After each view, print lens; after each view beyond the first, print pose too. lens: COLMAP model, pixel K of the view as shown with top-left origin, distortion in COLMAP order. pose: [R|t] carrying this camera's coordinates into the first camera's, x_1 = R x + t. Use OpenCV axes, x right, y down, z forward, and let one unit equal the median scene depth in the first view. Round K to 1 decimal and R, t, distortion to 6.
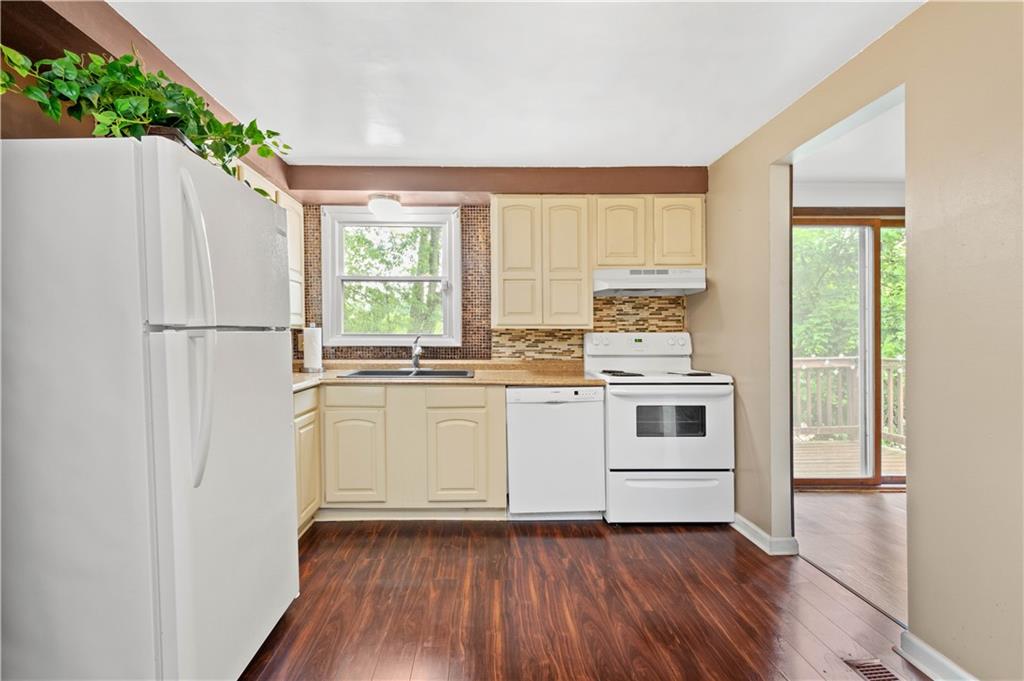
lens RADIAL K [[453.3, 0, 504.5], [0, 453.3, 341.0], [0, 0, 1]] dist [0.010180, 0.000586]
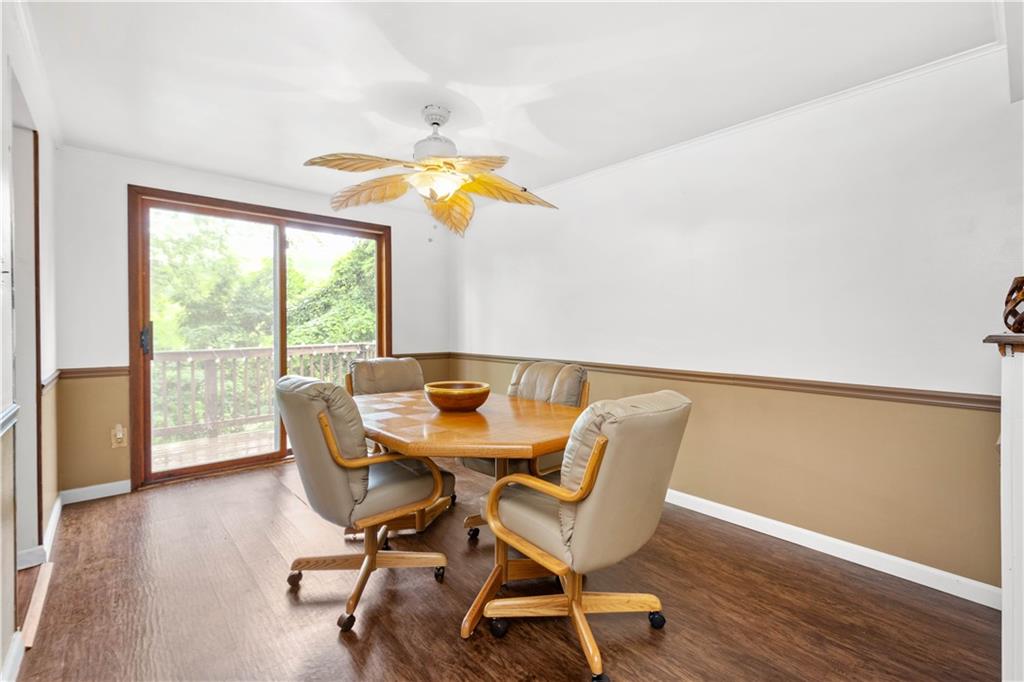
lens RADIAL K [[453.3, 0, 514.3], [0, 453.3, 329.9], [0, 0, 1]] dist [0.010180, 0.000586]
pose [[0.751983, -0.003282, 0.659174, 0.511217], [0.002768, 0.999995, 0.001821, 0.001867], [-0.659176, 0.000455, 0.751988, -0.202326]]
